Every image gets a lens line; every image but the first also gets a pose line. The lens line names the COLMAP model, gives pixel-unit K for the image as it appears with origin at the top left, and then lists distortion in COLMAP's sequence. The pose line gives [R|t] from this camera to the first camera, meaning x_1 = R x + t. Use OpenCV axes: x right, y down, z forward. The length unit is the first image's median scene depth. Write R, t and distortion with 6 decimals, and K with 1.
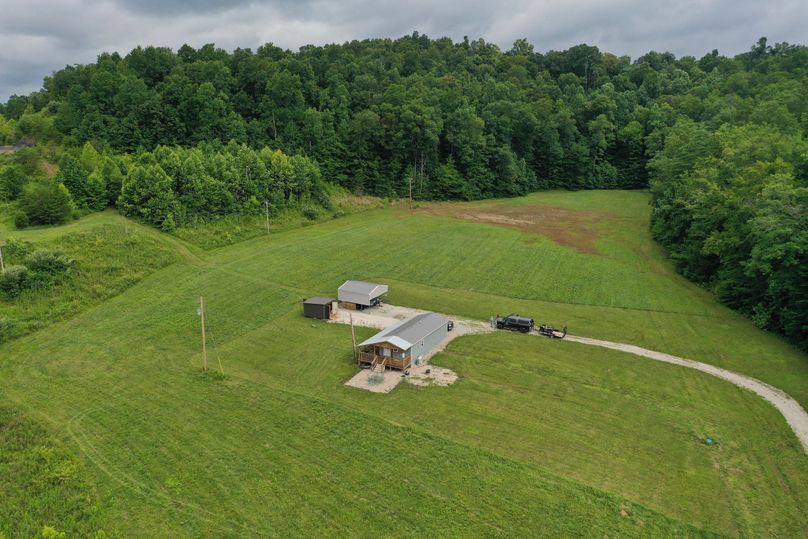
lens RADIAL K [[635.4, 0, 397.9], [0, 635.4, 269.0], [0, 0, 1]] dist [0.000795, 0.005297]
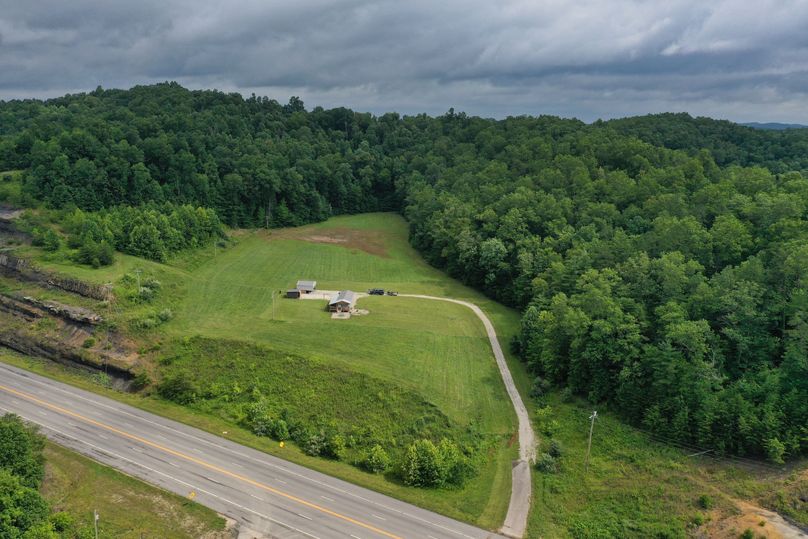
lens RADIAL K [[635.4, 0, 401.3], [0, 635.4, 270.4], [0, 0, 1]] dist [0.000795, 0.005297]
pose [[0.907546, -0.080411, 0.412183, -0.338525], [0.075695, 0.996744, 0.027785, -0.026143], [-0.413075, 0.005984, 0.910677, -0.584240]]
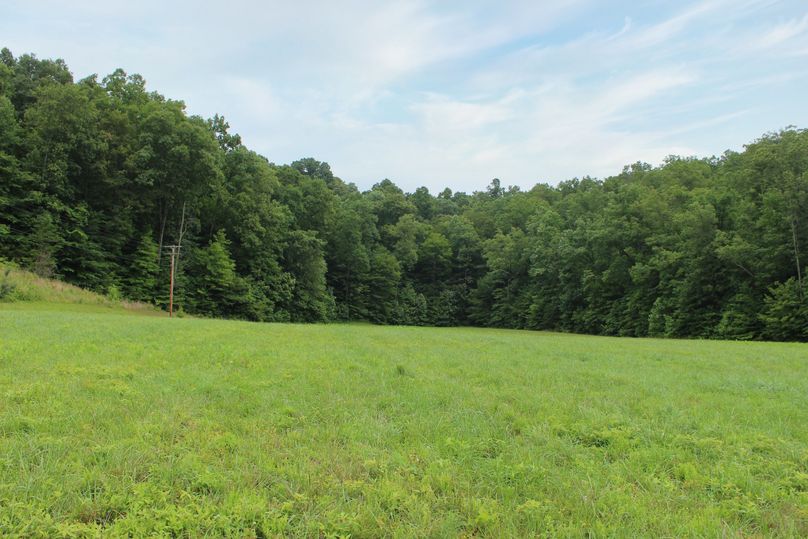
lens RADIAL K [[681.9, 0, 409.4], [0, 681.9, 264.5], [0, 0, 1]] dist [-0.100267, 0.006772]
pose [[0.817704, 0.074848, 0.570752, -0.106231], [0.105226, 0.955368, -0.276041, 0.009221], [-0.565939, 0.285778, 0.773333, 0.559047]]
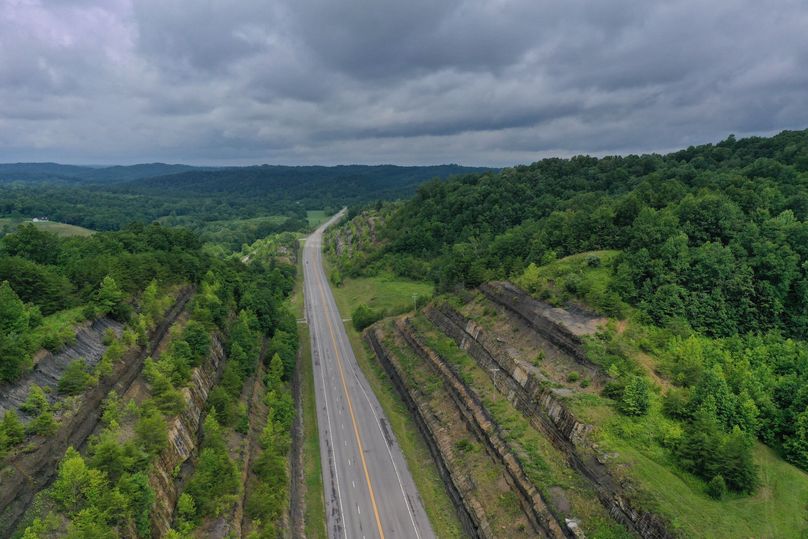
lens RADIAL K [[635.4, 0, 399.6], [0, 635.4, 265.1], [0, 0, 1]] dist [0.000795, 0.005297]
pose [[0.900449, 0.073156, -0.428765, -0.385872], [-0.105856, 0.992974, -0.052888, -0.164925], [0.421884, 0.093010, 0.901866, 0.053890]]
